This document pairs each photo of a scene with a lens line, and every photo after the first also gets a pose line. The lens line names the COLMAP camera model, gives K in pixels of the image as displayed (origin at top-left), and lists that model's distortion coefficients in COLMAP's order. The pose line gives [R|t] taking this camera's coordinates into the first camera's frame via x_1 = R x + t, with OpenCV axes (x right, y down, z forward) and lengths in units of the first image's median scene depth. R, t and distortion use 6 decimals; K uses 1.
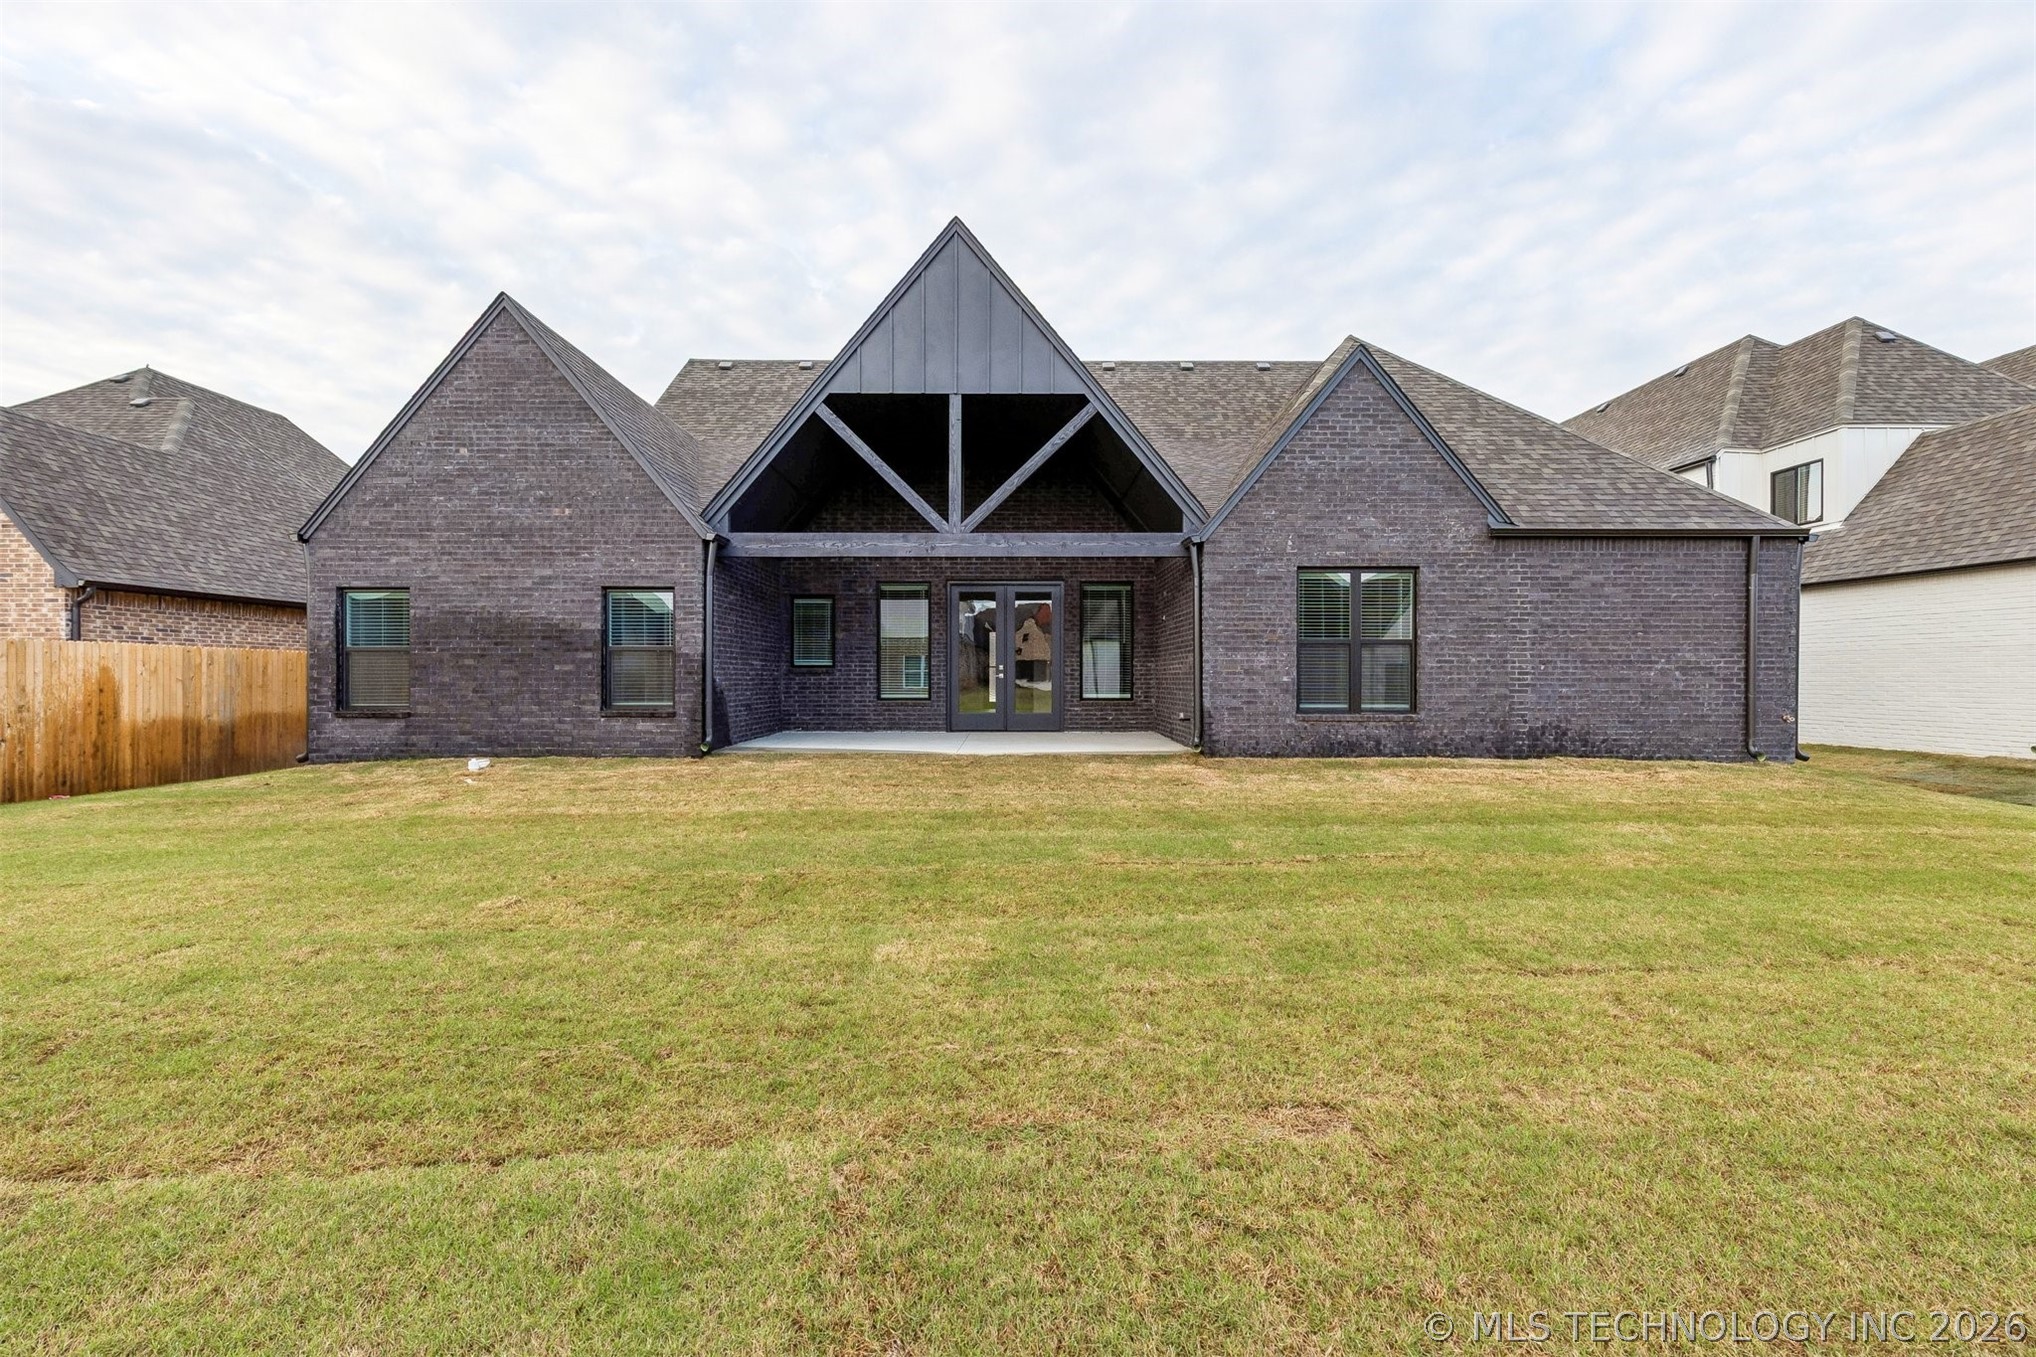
lens RADIAL K [[924.1, 0, 1011.7], [0, 924.1, 687.9], [0, 0, 1]] dist [0.003411, 0.000788]
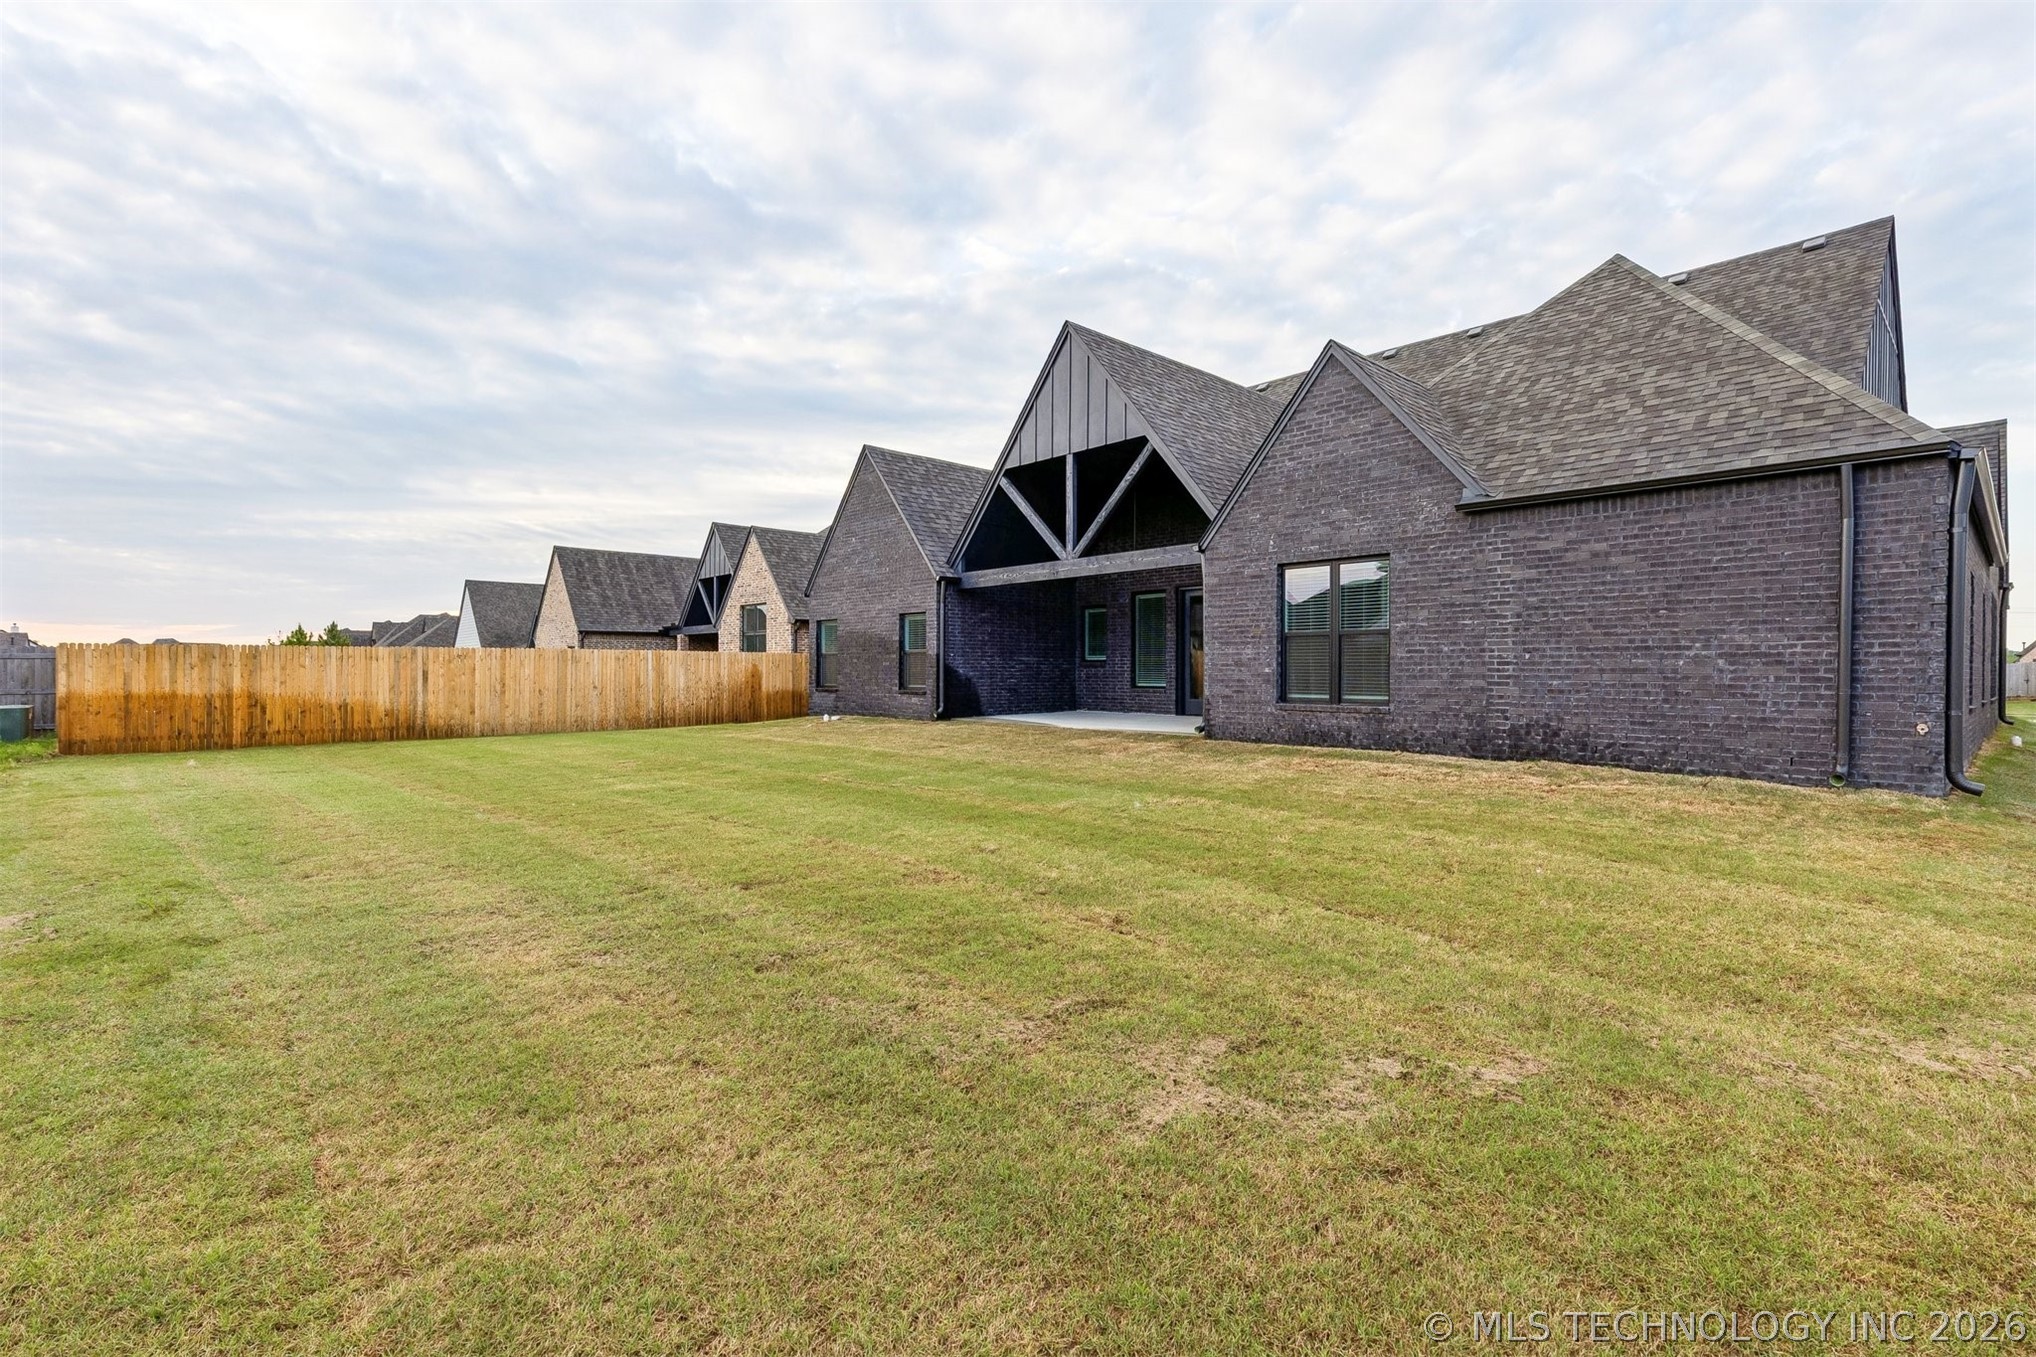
lens RADIAL K [[913.1, 0, 1018.1], [0, 913.1, 679.5], [0, 0, 1]] dist [0.000944, -0.000879]
pose [[0.674147, 0.006705, -0.738567, 0.882363], [-0.006610, 0.999974, 0.003045, 0.000108], [0.738568, 0.002829, 0.674173, 0.072417]]
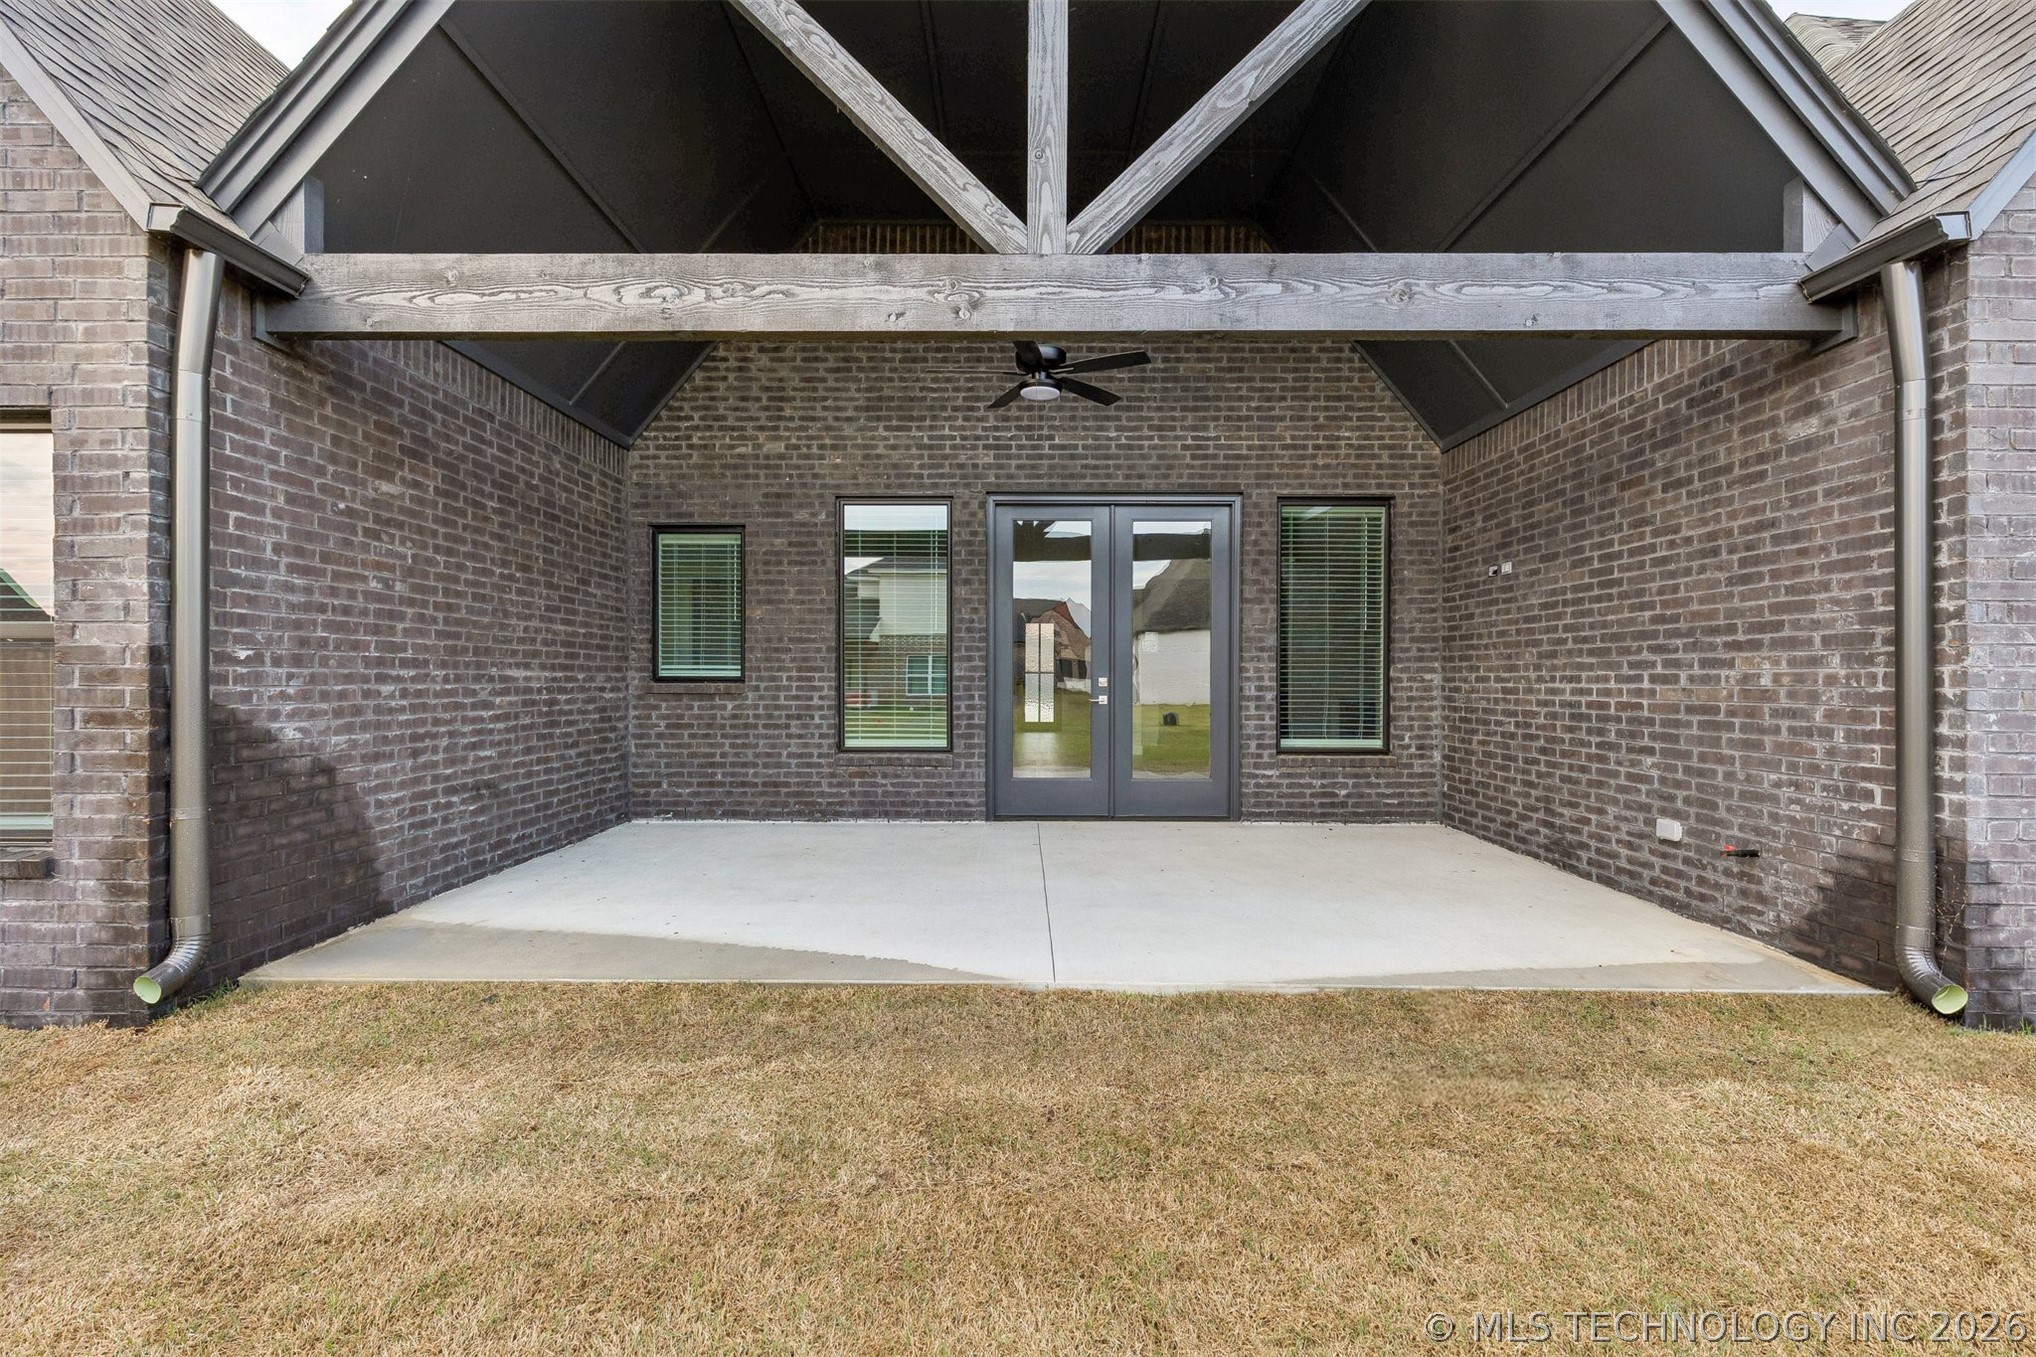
lens RADIAL K [[913.1, 0, 1018.1], [0, 913.1, 679.5], [0, 0, 1]] dist [0.000944, -0.000879]
pose [[0.999999, 0.001039, 0.001368, -0.073719], [-0.001026, 0.999956, -0.009299, -0.025560], [-0.001377, 0.009298, 0.999956, 0.724042]]
